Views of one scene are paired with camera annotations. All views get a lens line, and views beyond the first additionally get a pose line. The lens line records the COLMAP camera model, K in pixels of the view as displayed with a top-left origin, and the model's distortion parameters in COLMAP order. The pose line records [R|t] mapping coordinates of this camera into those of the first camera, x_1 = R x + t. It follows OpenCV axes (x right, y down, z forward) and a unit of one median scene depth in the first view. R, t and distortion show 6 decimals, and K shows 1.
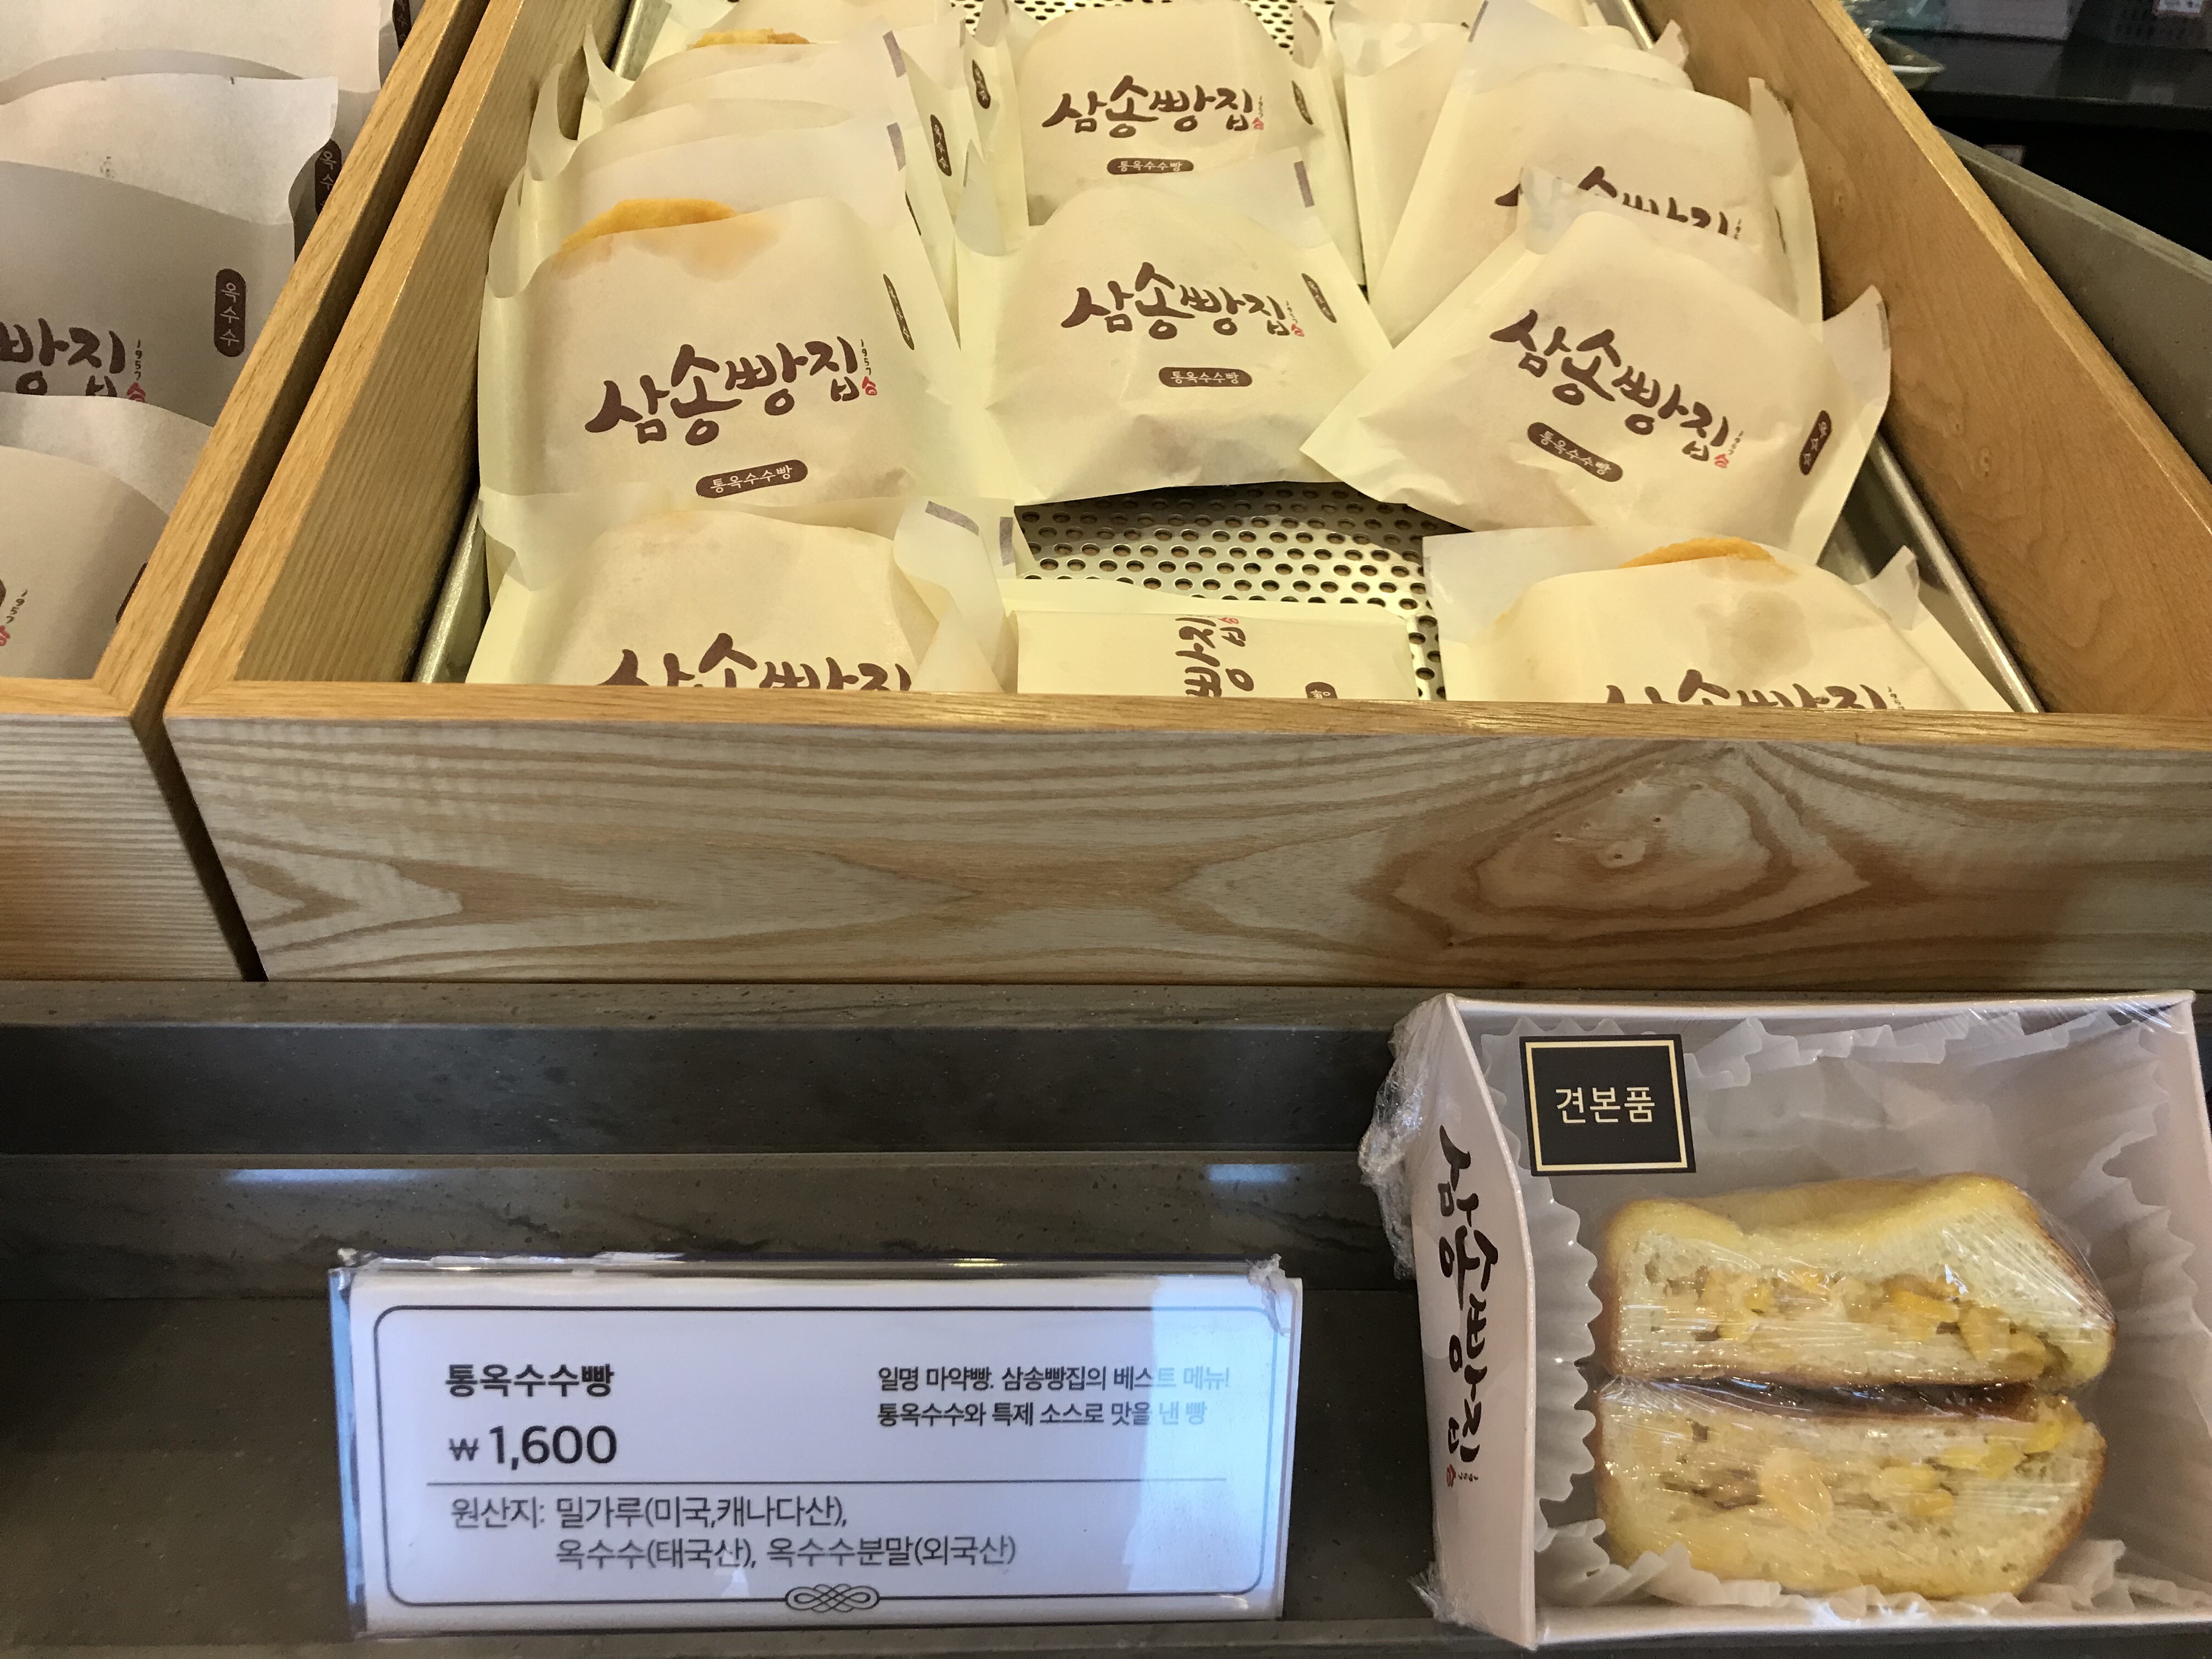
lens RADIAL K [[1810.1, 0, 1108.6], [0, 1810.1, 818.9], [0, 0, 1]] dist [0.005337, 0.031454]
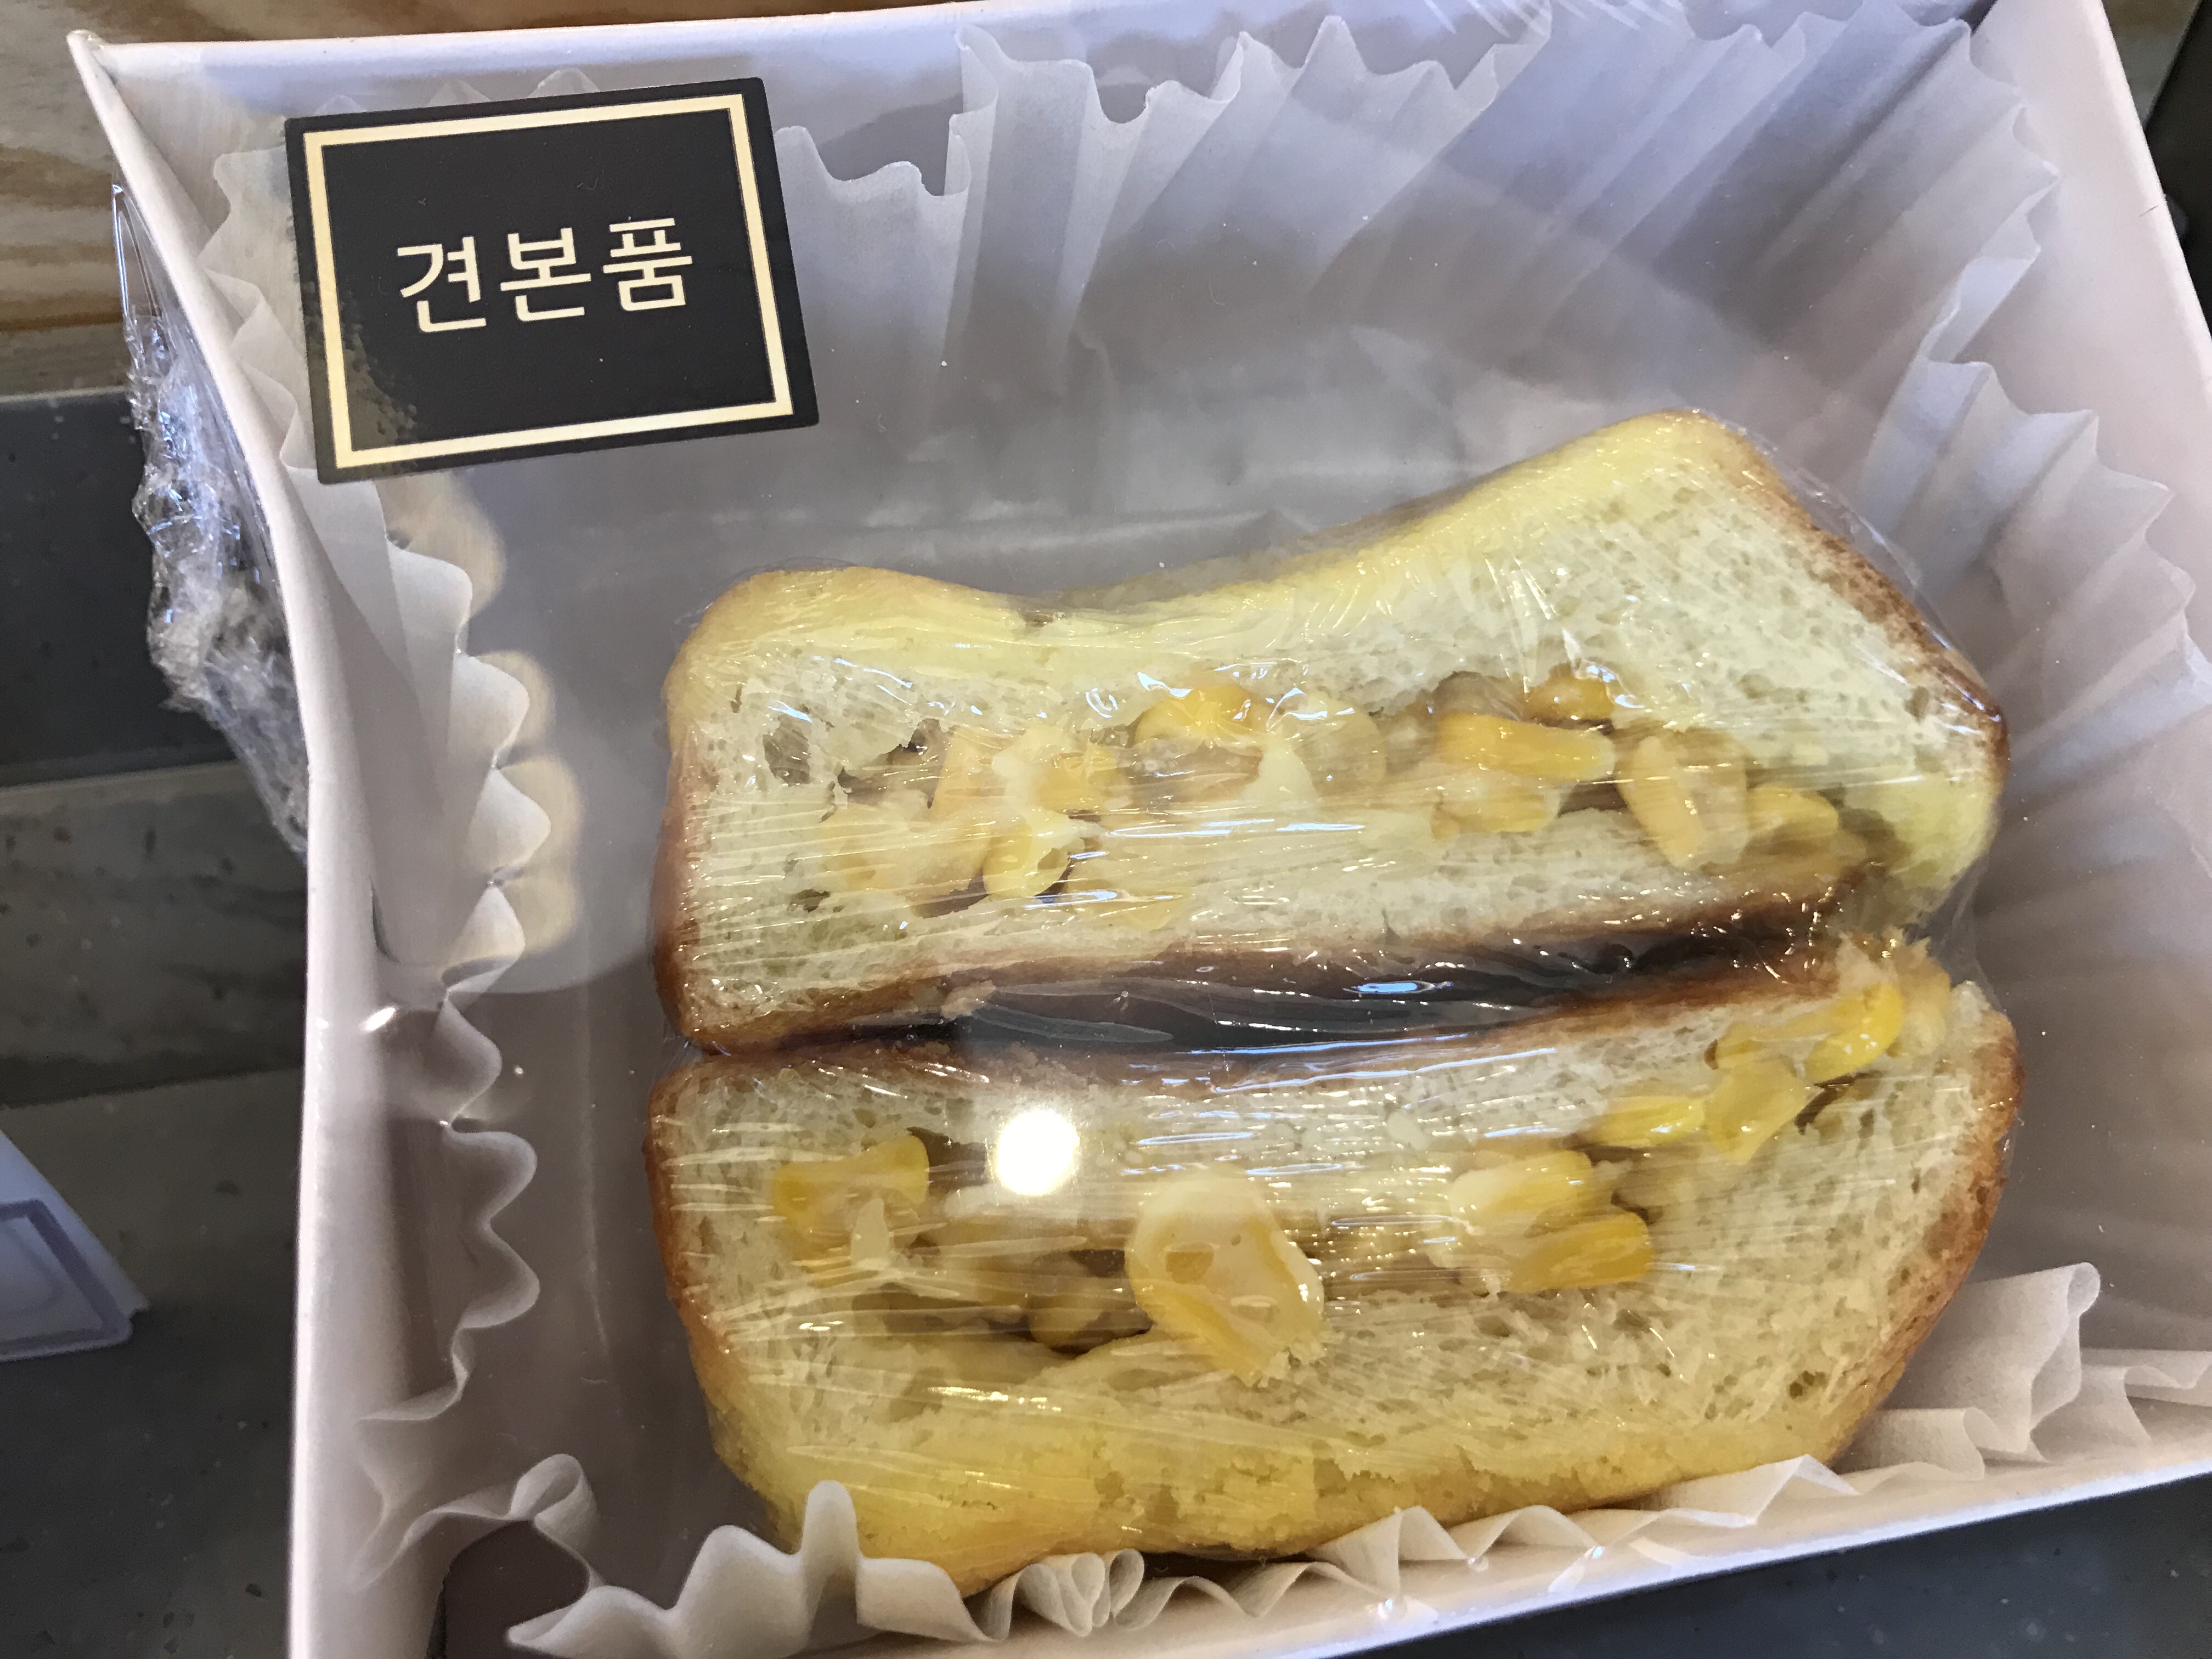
lens RADIAL K [[1810.1, 0, 1101.0], [0, 1810.1, 836.7], [0, 0, 1]] dist [0.005337, 0.031454]
pose [[0.986853, -0.139425, 0.081740, 0.333520], [0.136519, 0.989824, 0.040144, 0.262955], [-0.086505, -0.028457, 0.995845, 0.640762]]
